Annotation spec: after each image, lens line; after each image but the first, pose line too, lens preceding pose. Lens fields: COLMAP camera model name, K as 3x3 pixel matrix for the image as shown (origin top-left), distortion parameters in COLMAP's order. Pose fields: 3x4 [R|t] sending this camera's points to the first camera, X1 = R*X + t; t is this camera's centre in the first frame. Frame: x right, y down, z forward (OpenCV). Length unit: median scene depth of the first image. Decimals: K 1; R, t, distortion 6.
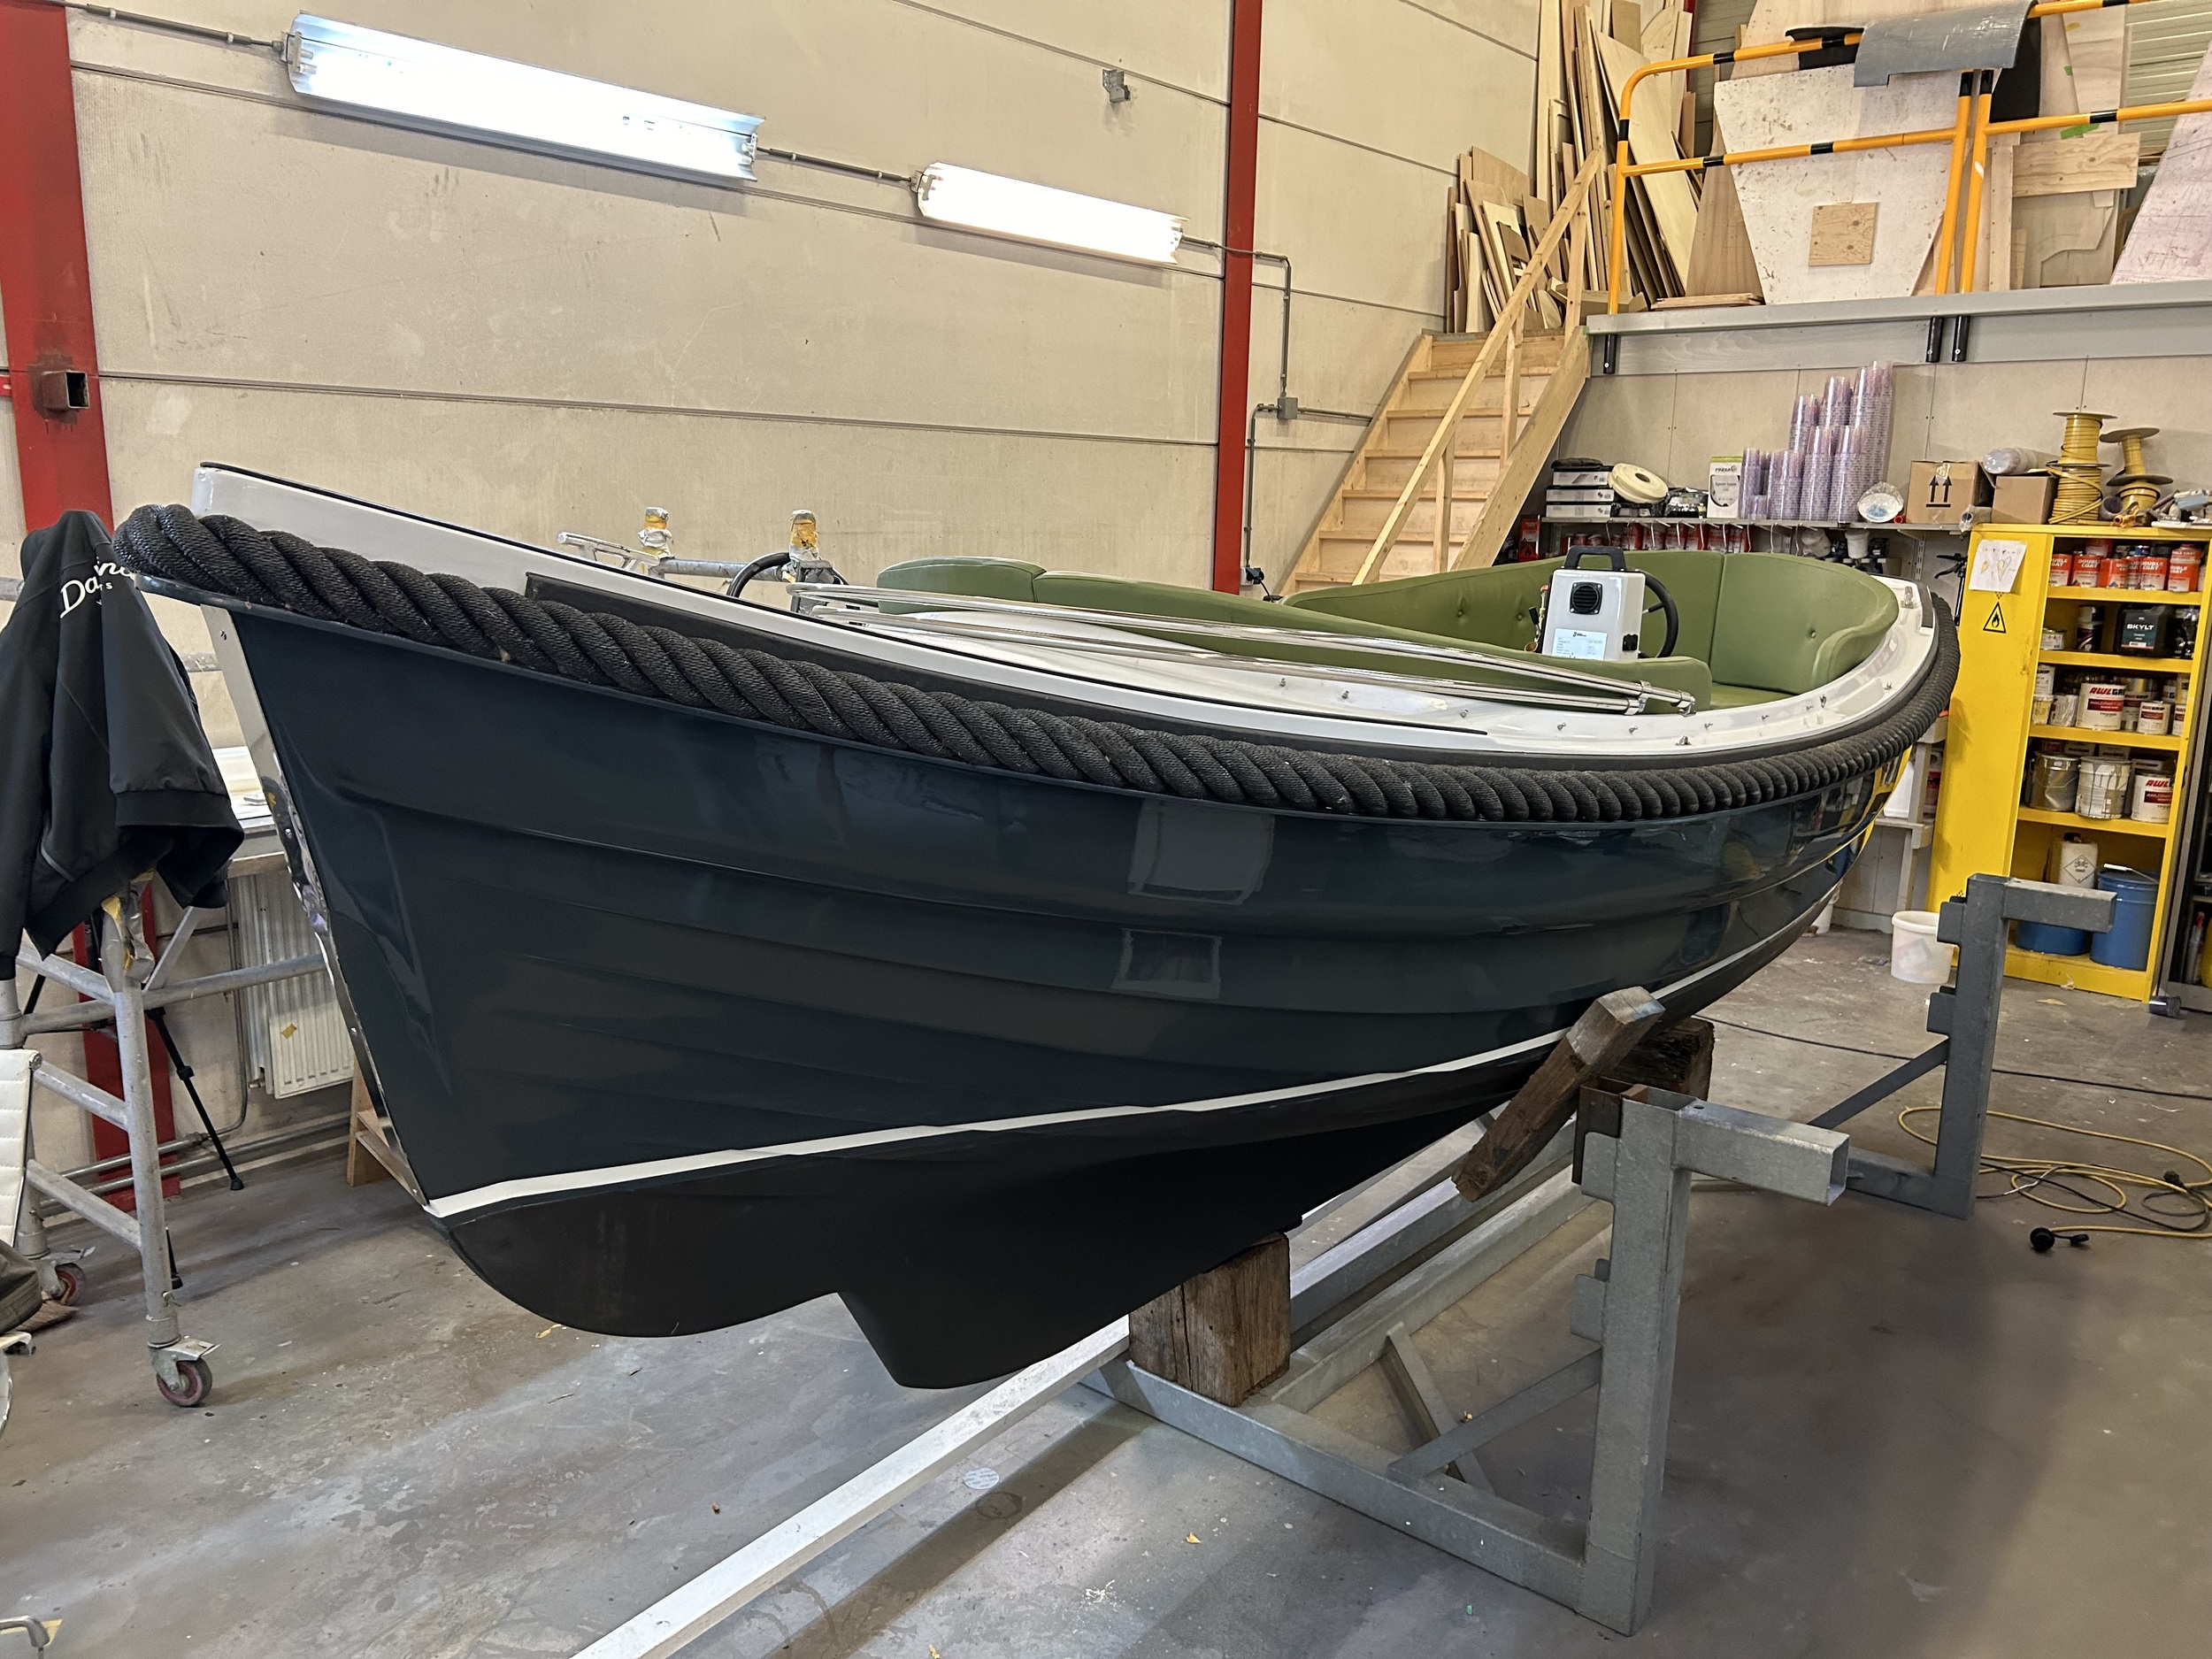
lens RADIAL K [[1659.7, 0, 1107.3], [0, 1659.7, 815.5], [0, 0, 1]] dist [0.043446, -0.043615]
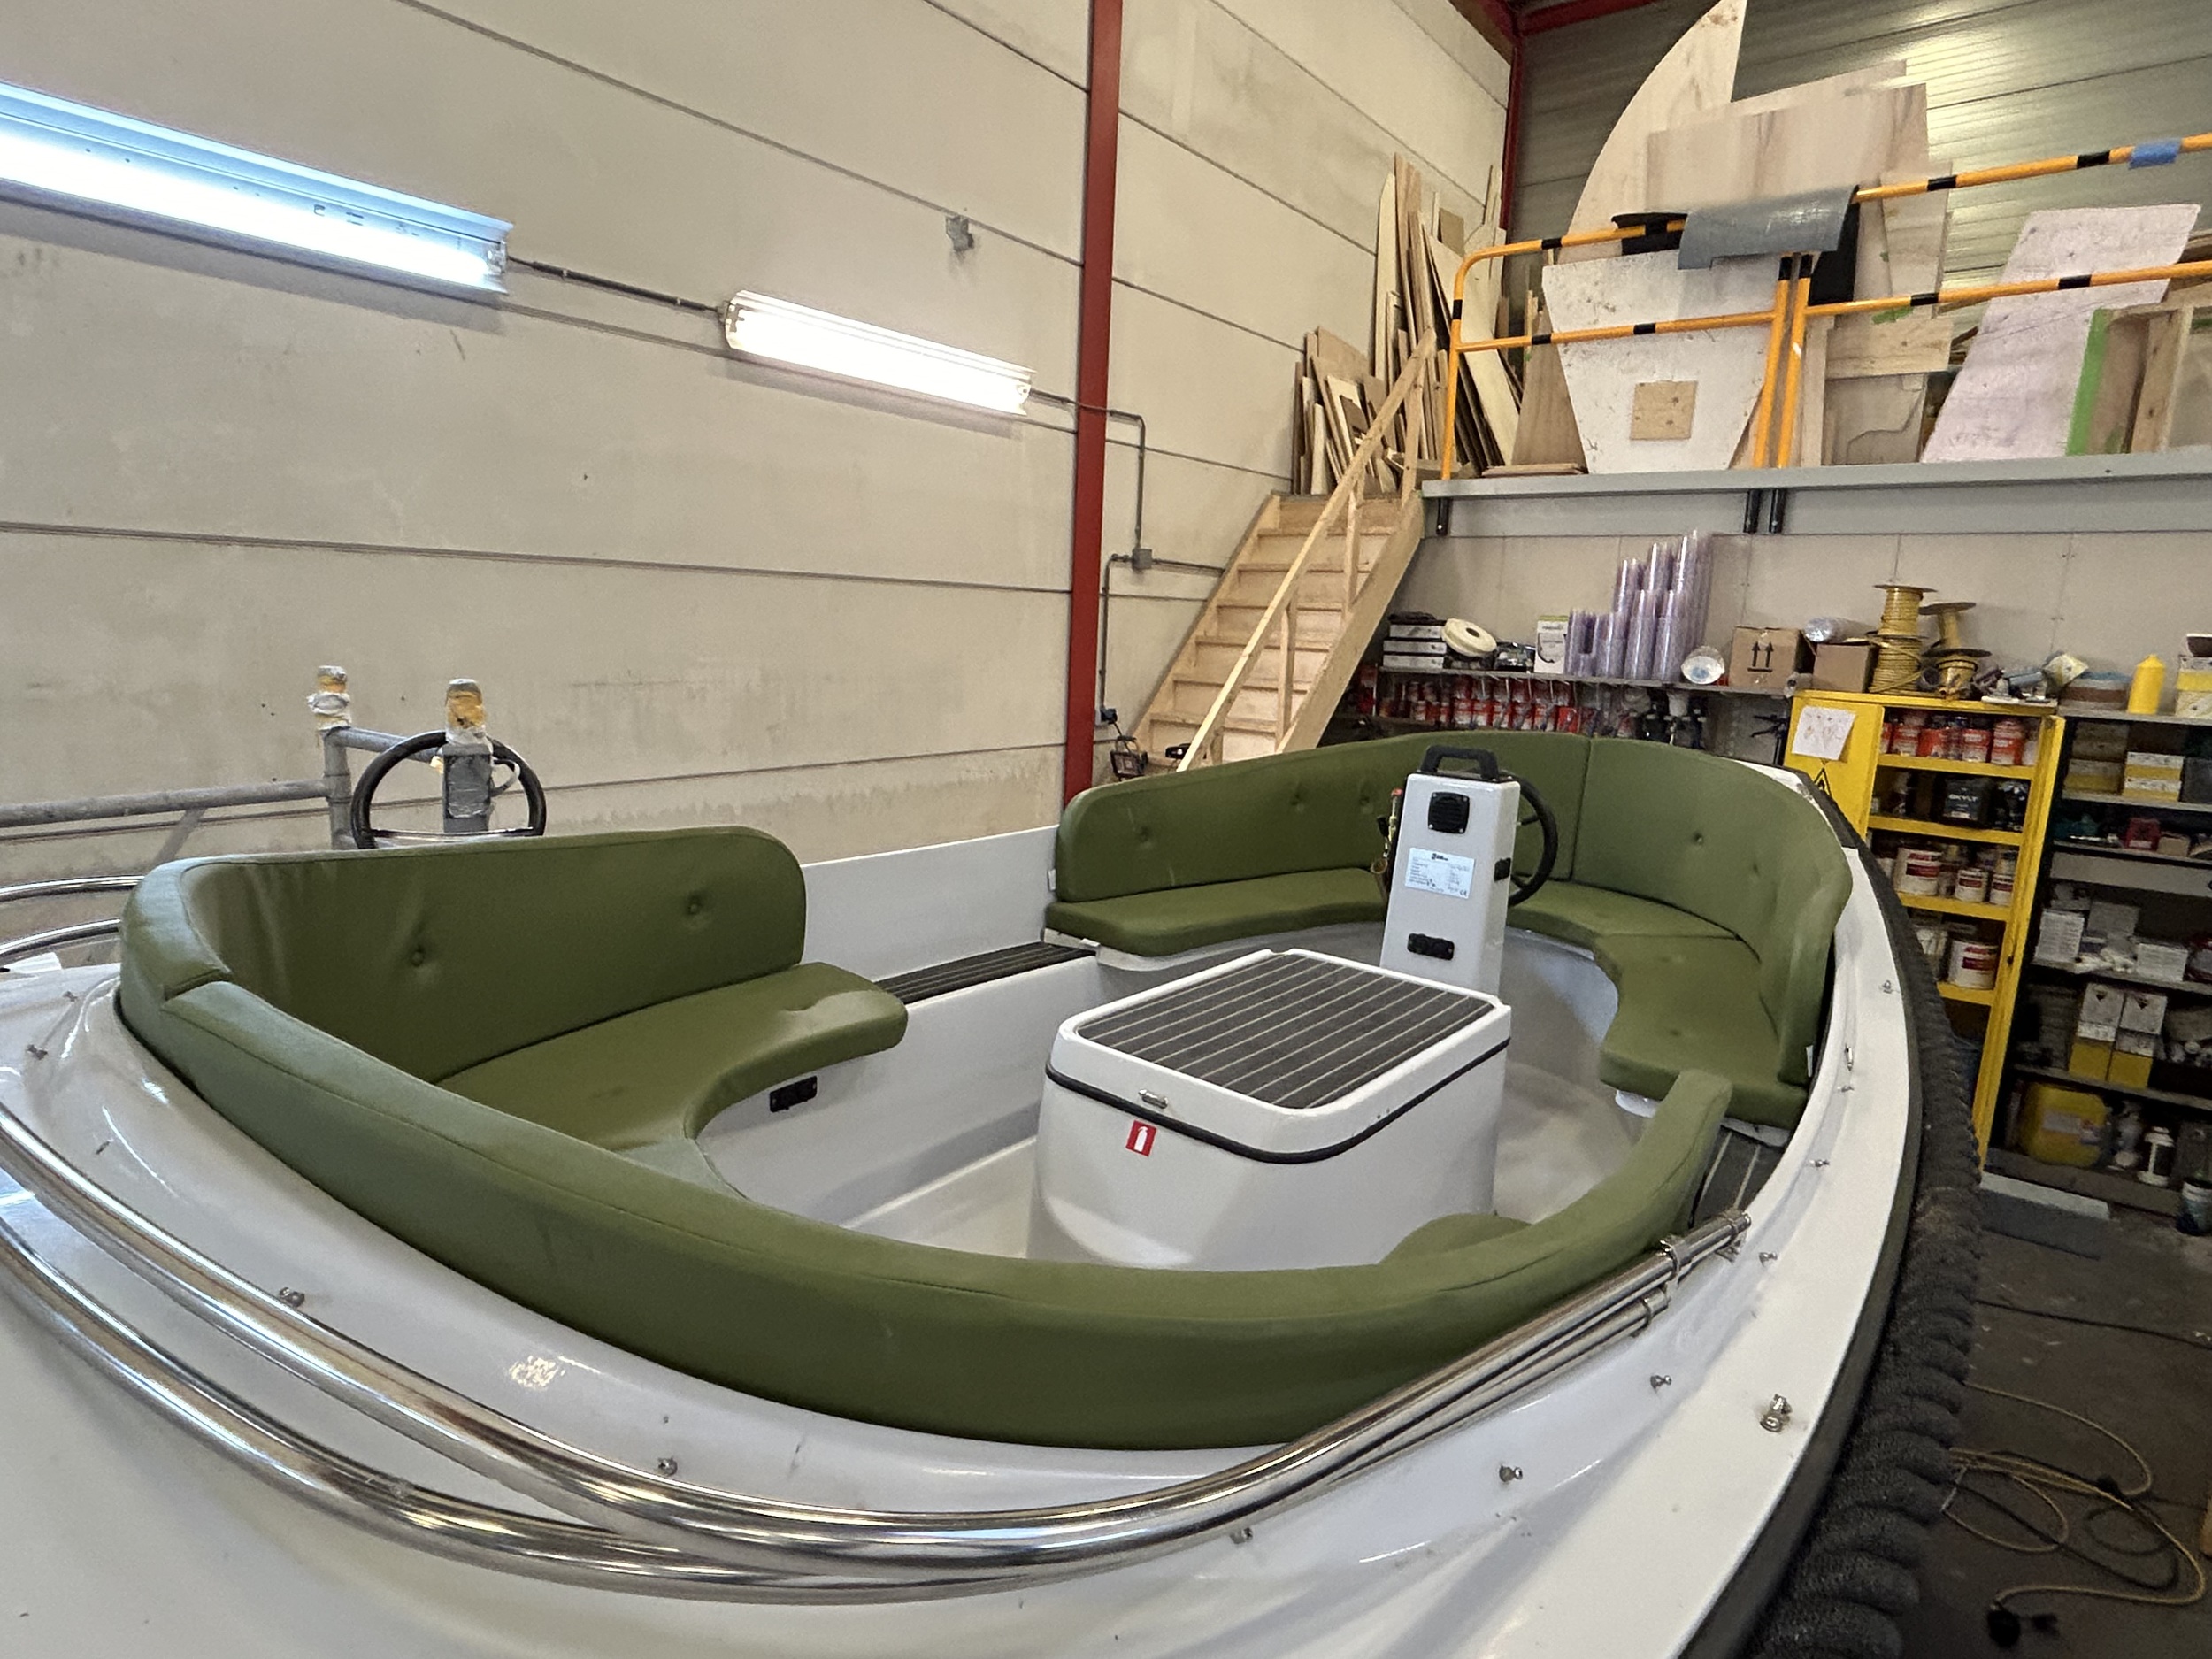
lens RADIAL K [[1210.5, 0, 1099.1], [0, 1210.5, 827.0], [0, 0, 1]] dist [-0.013952, 0.010911]
pose [[0.999224, 0.014415, 0.036662, 0.062692], [-0.013812, 0.999766, -0.016656, -0.069912], [-0.036894, 0.016136, 0.999189, 0.270591]]
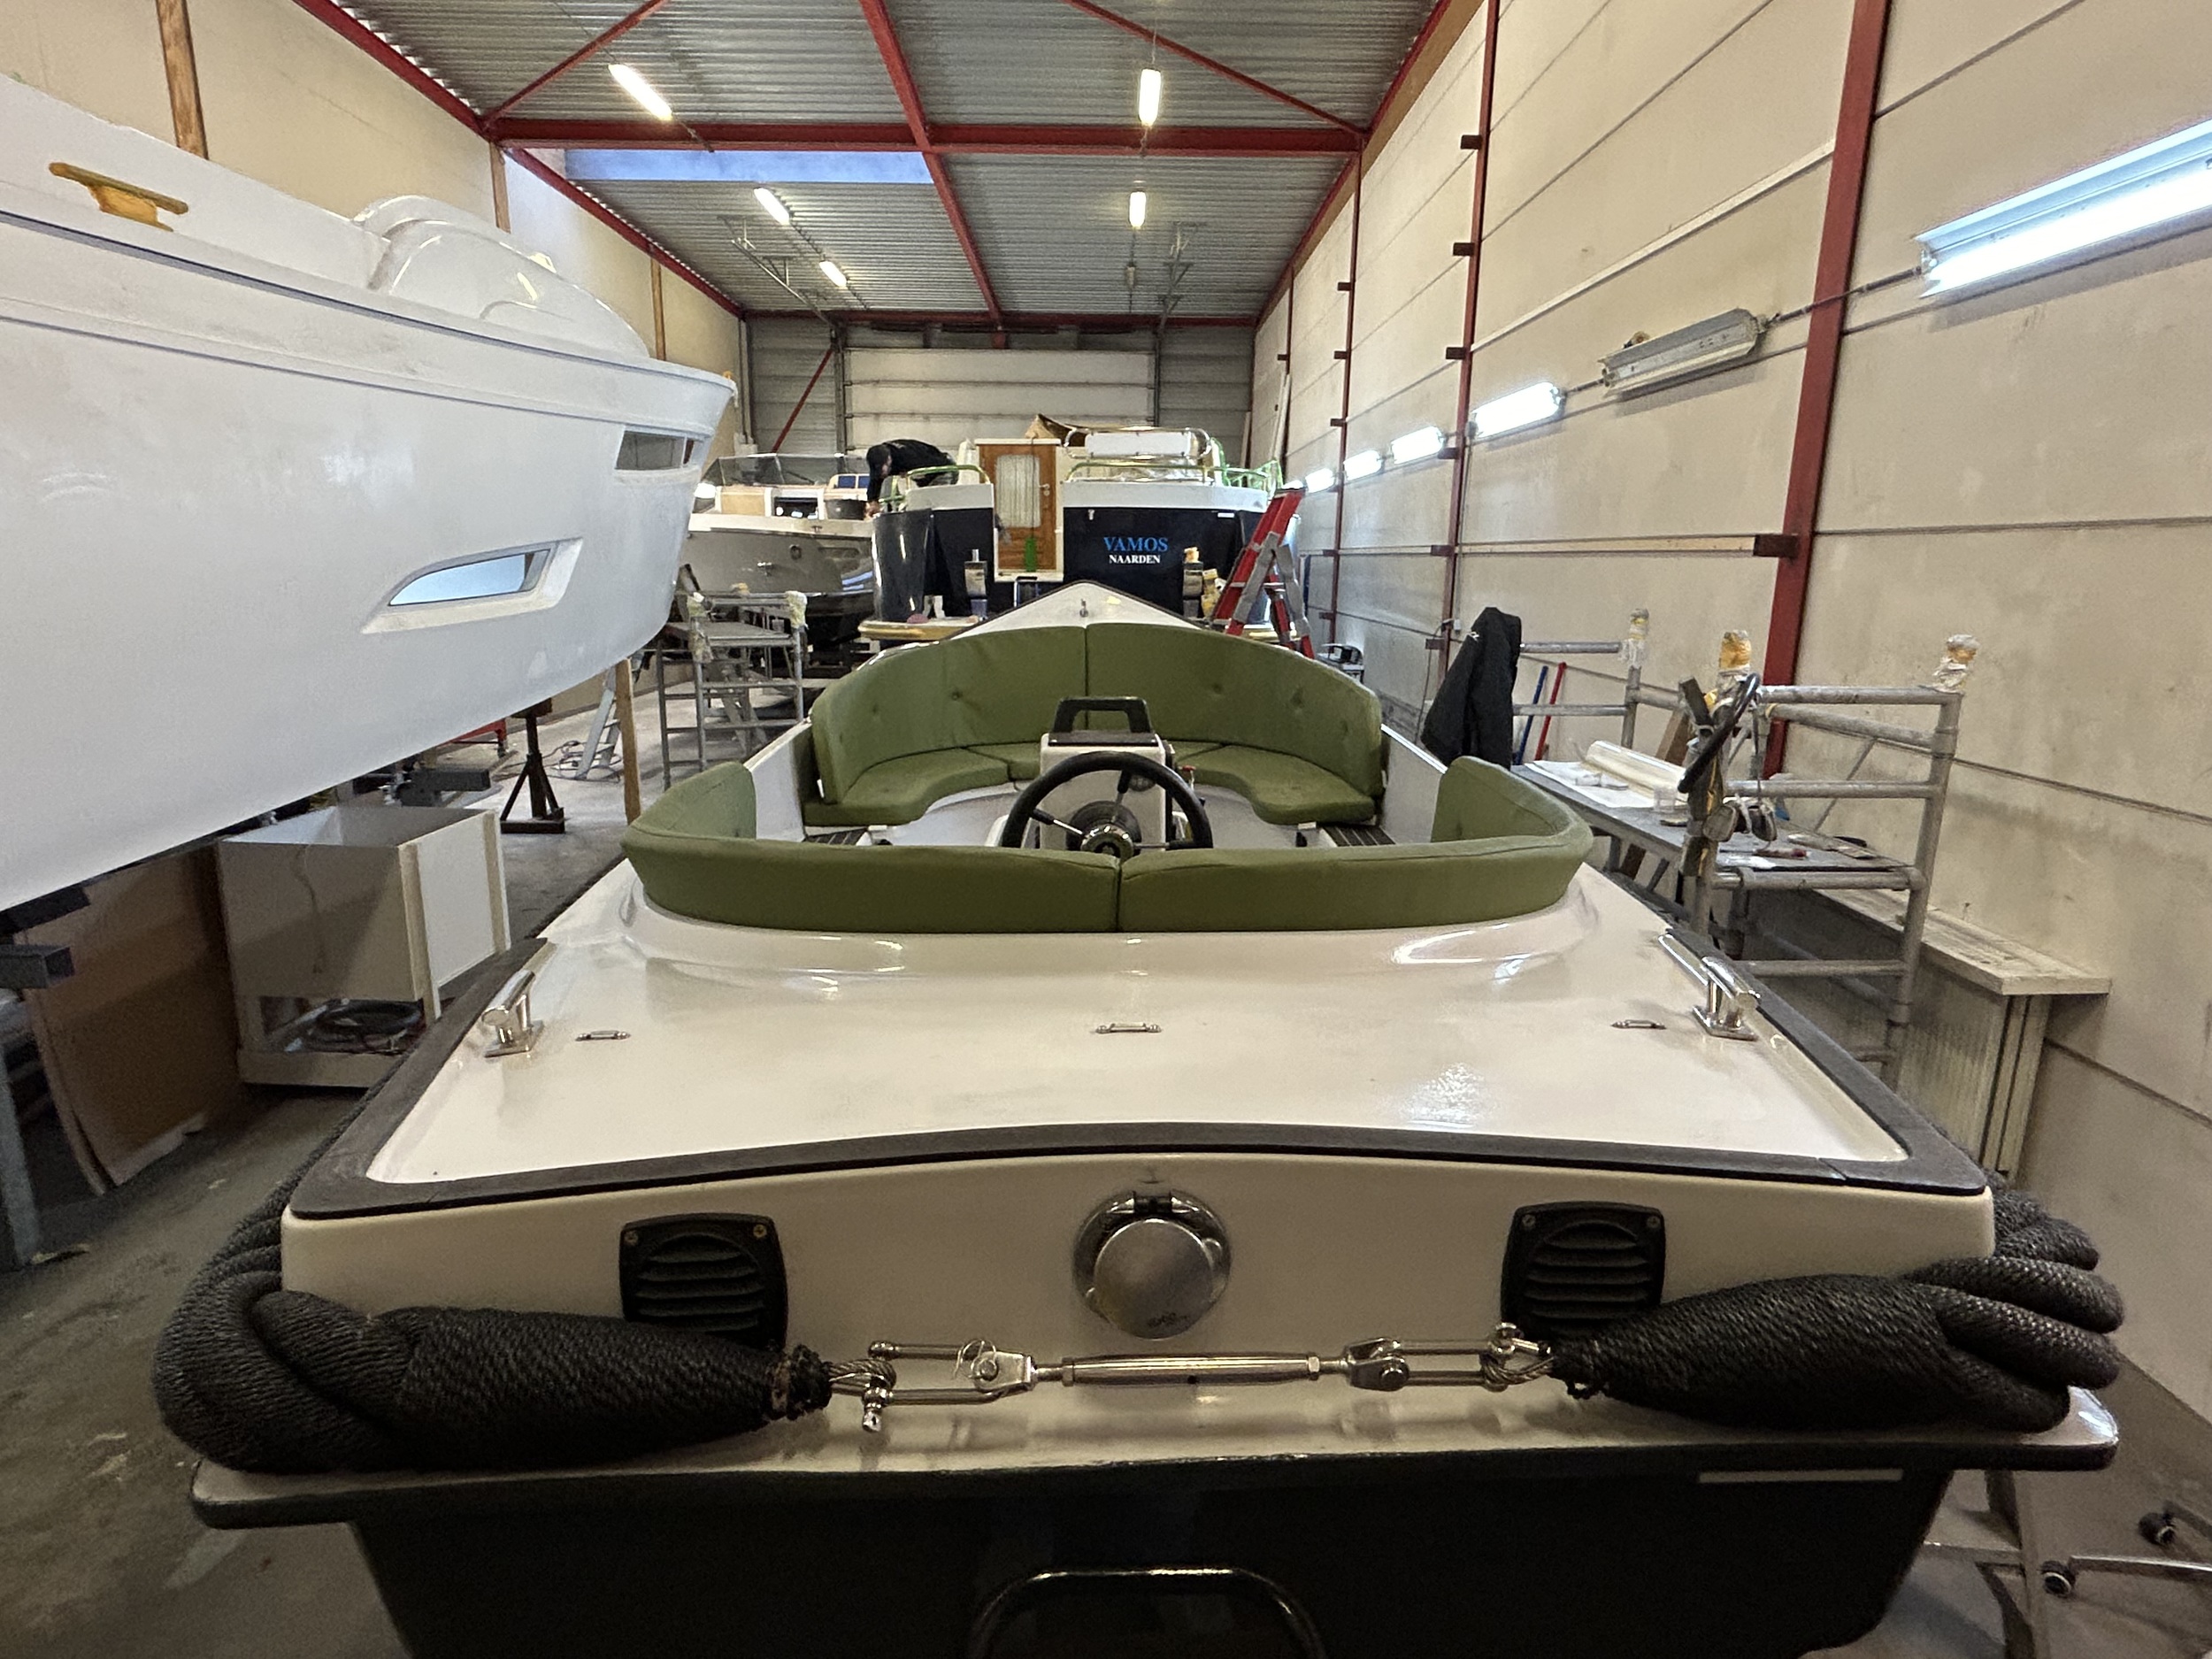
lens RADIAL K [[1210.5, 0, 1096.2], [0, 1210.5, 830.6], [0, 0, 1]] dist [-0.013952, 0.010911]
pose [[-0.763119, 0.126368, -0.633782, 0.373488], [-0.134294, 0.928280, 0.346787, -0.176373], [0.632150, 0.349753, -0.691418, 0.835058]]
